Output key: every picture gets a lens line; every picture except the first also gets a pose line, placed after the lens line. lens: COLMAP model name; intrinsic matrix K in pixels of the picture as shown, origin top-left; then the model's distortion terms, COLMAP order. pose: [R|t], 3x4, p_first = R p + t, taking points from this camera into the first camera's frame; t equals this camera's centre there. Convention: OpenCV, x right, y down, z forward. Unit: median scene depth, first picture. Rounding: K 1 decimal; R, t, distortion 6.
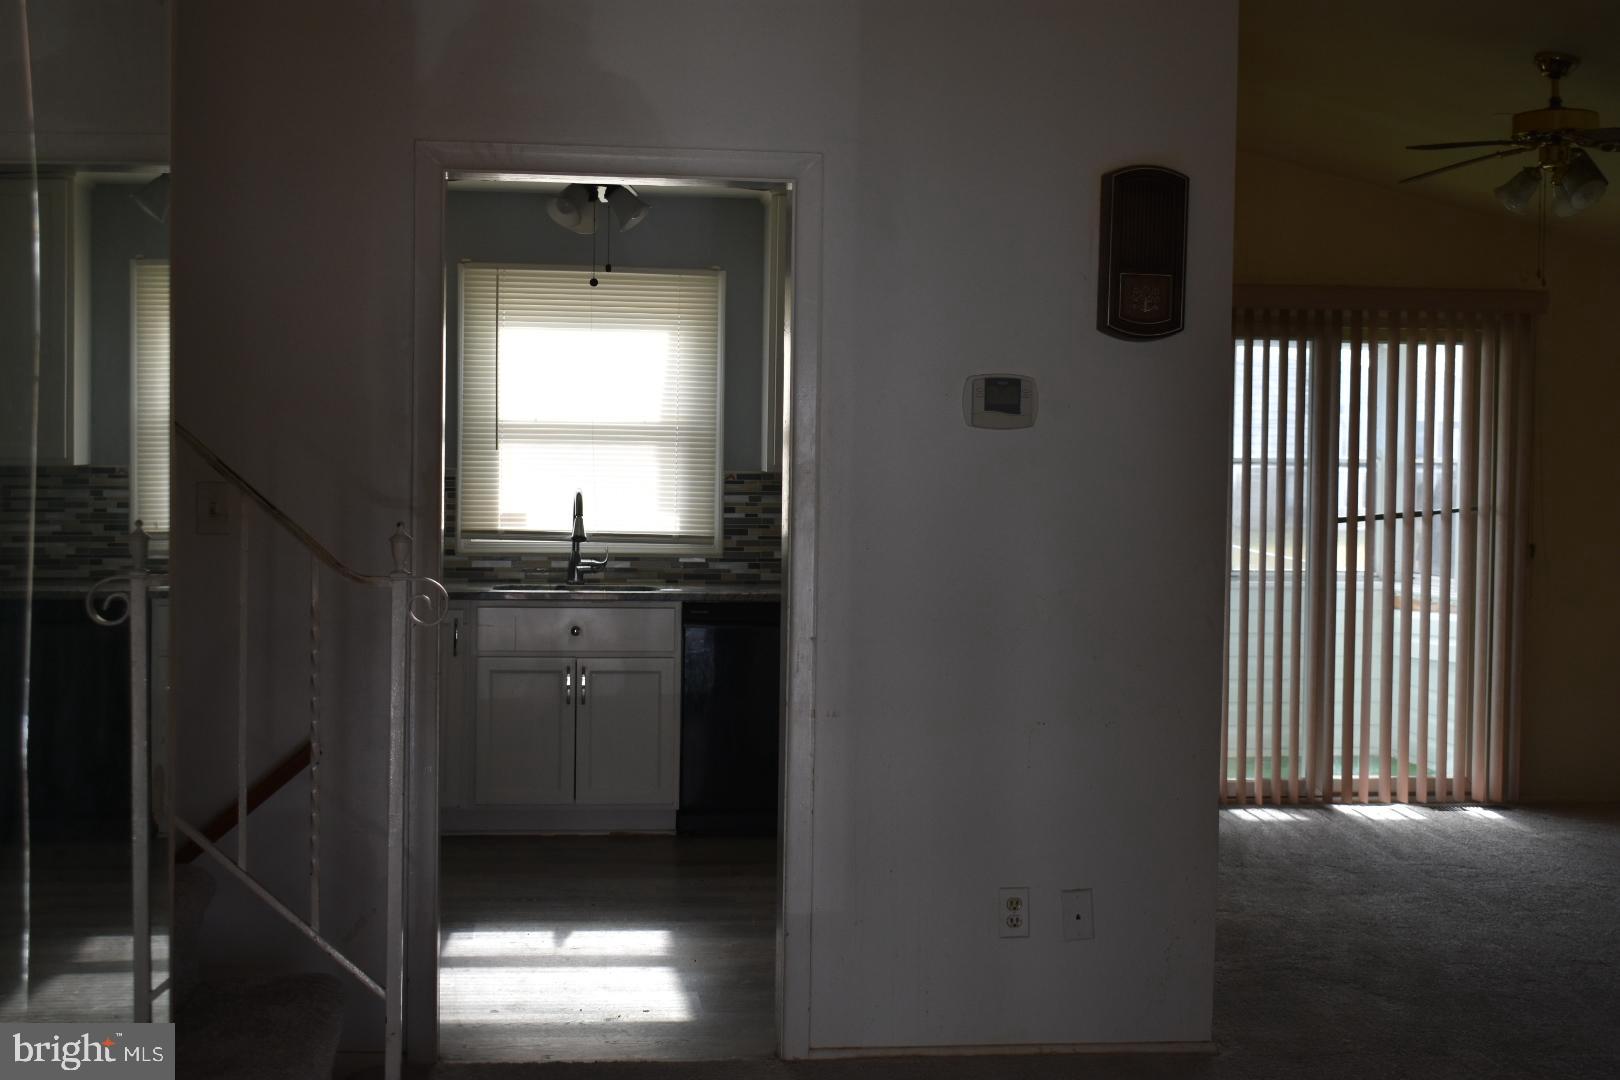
lens RADIAL K [[2151.9, 0, 804.4], [0, 2151.9, 541.8], [0, 0, 1]] dist [-0.045041, 0.000000]
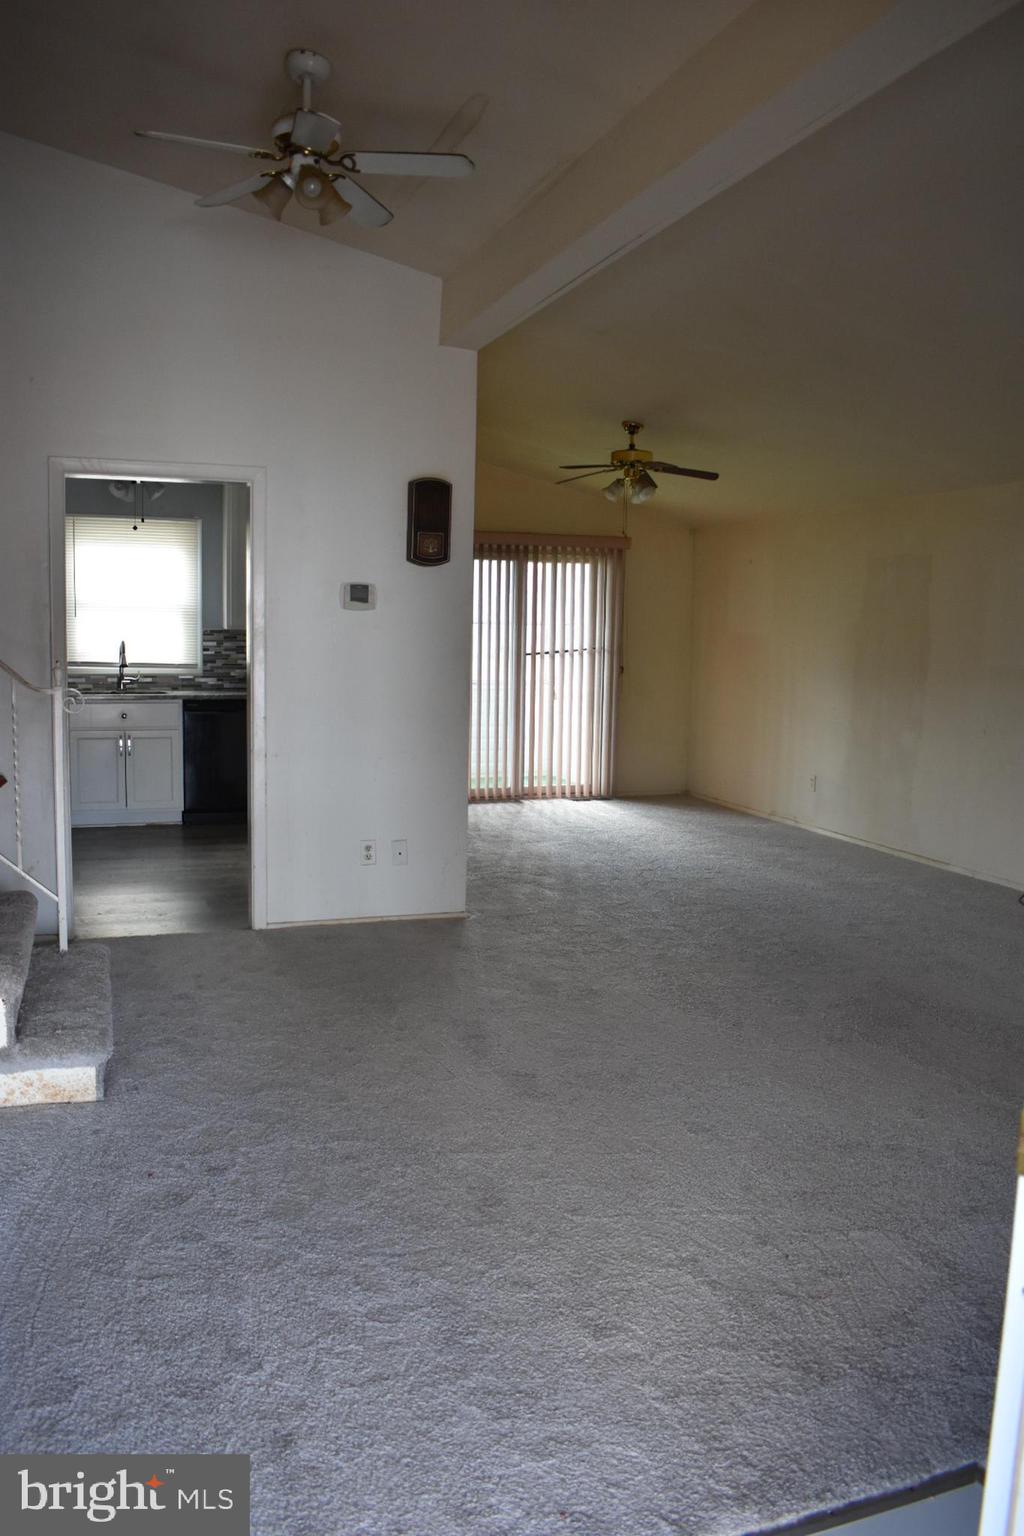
lens RADIAL K [[1211.1, 0, 513.1], [0, 1211.1, 778.7], [0, 0, 1]] dist [-0.088373, -0.003513]
pose [[0.973480, -0.023298, 0.227581, -0.016011], [0.001649, 0.995490, 0.094856, -0.002038], [-0.228765, -0.091965, 0.969128, -0.074324]]
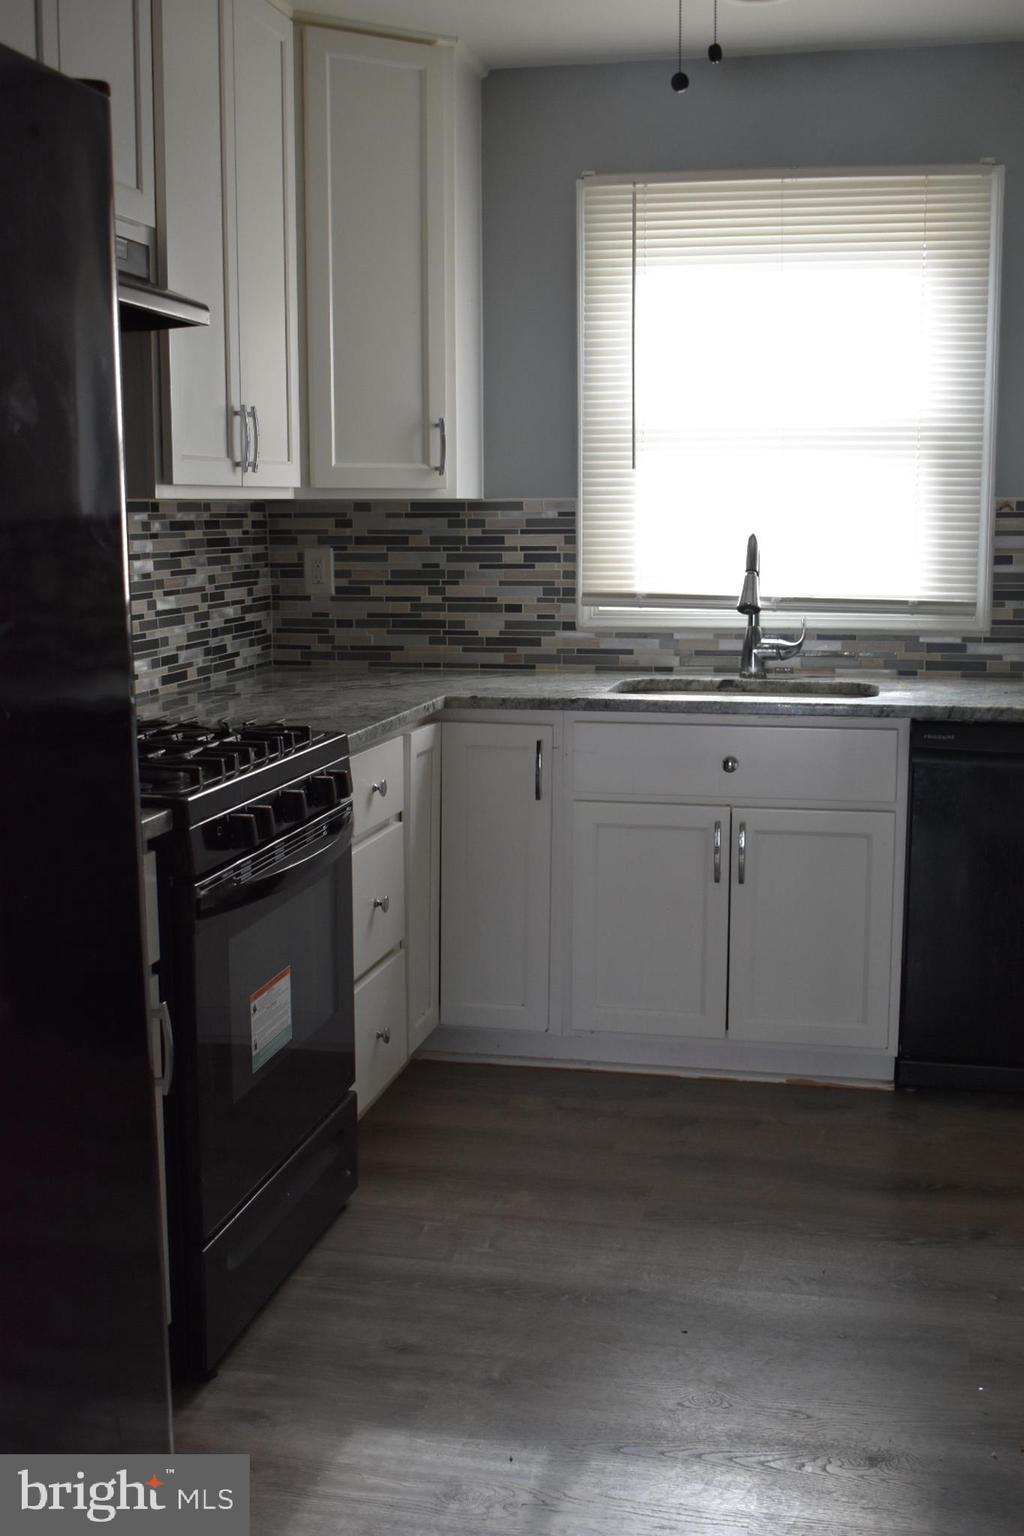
lens RADIAL K [[1693.9, 0, 513.2], [0, 1693.9, 770.1], [0, 0, 1]] dist [-0.057946, 0.000000]
pose [[0.945404, 0.033430, -0.324183, -0.008852], [0.003713, 0.993556, 0.113284, -0.010350], [0.325881, -0.108303, 0.939187, 0.498904]]
